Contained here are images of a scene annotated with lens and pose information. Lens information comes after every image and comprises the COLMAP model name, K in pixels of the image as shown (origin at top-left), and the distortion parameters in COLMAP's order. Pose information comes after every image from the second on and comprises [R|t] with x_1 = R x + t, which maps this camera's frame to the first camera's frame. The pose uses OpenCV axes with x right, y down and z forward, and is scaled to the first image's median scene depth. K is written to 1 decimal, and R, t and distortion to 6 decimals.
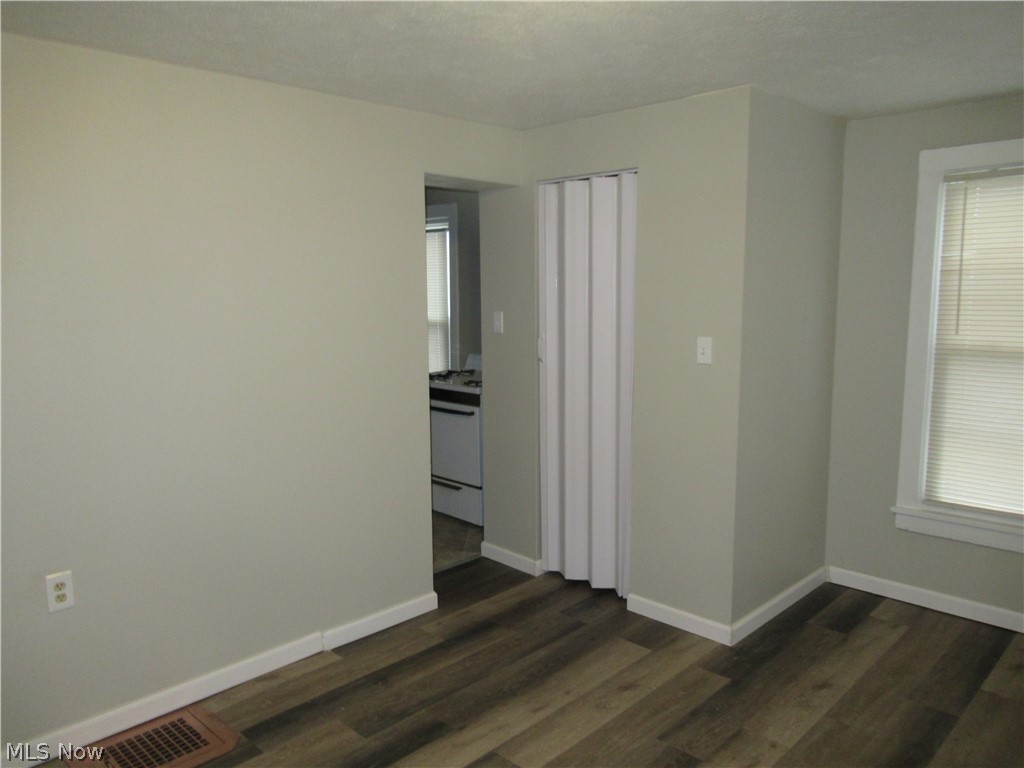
lens RADIAL K [[765.0, 0, 513.7], [0, 765.0, 383.4], [0, 0, 1]] dist [-0.007764, -0.004256]
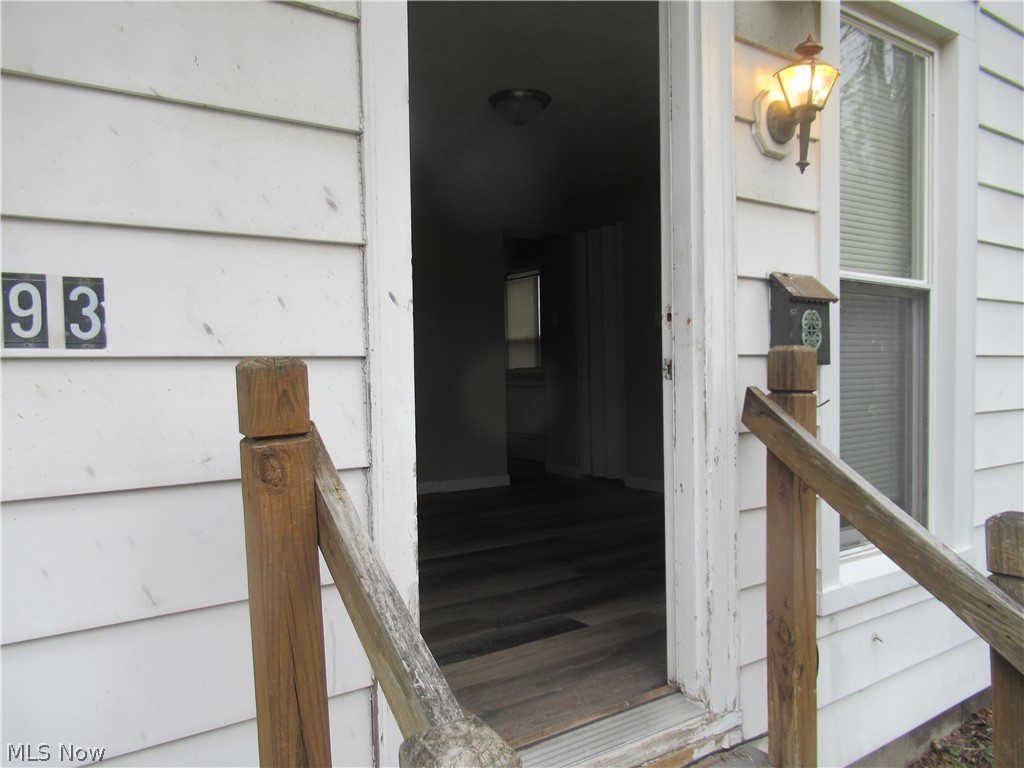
lens RADIAL K [[765.0, 0, 511.0], [0, 765.0, 387.3], [0, 0, 1]] dist [-0.007764, -0.004256]
pose [[0.980319, -0.013971, -0.196924, 0.286317], [-0.005759, 0.995044, -0.099265, 0.305354], [0.197335, 0.098445, 0.975381, -0.781179]]
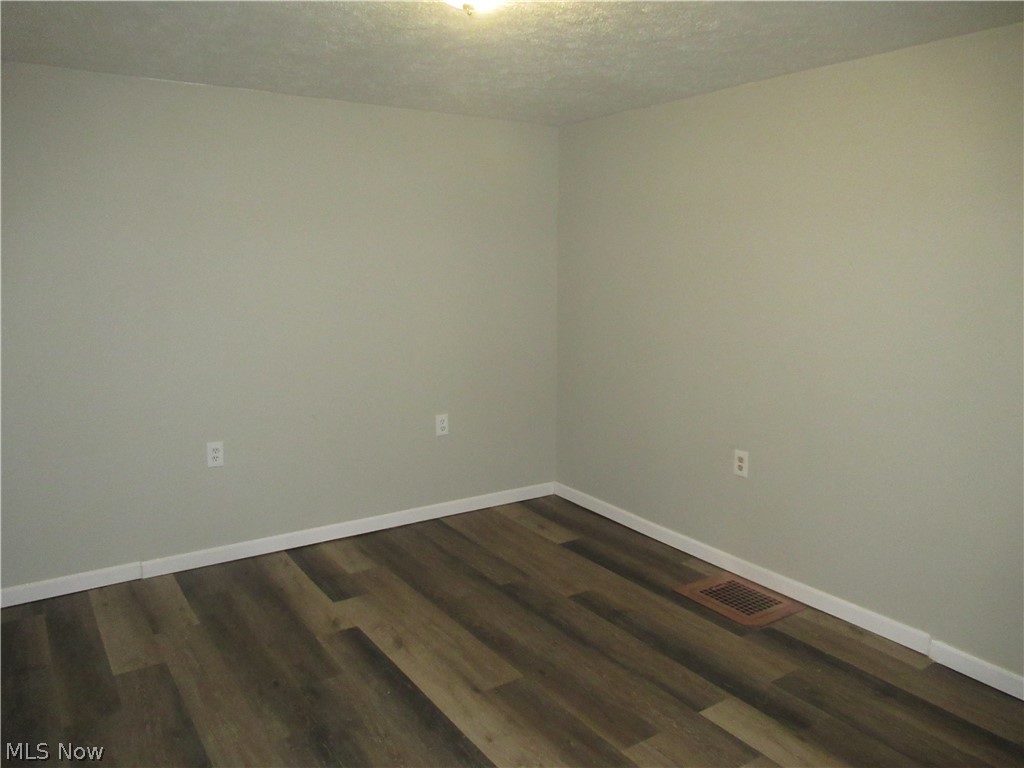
lens RADIAL K [[765.0, 0, 511.4], [0, 765.0, 384.1], [0, 0, 1]] dist [-0.007764, -0.004256]
pose [[-0.200880, 0.177492, -0.963402, 0.737079], [-0.128907, 0.970108, 0.205606, -0.100324], [0.971097, 0.165492, -0.171996, 0.671446]]
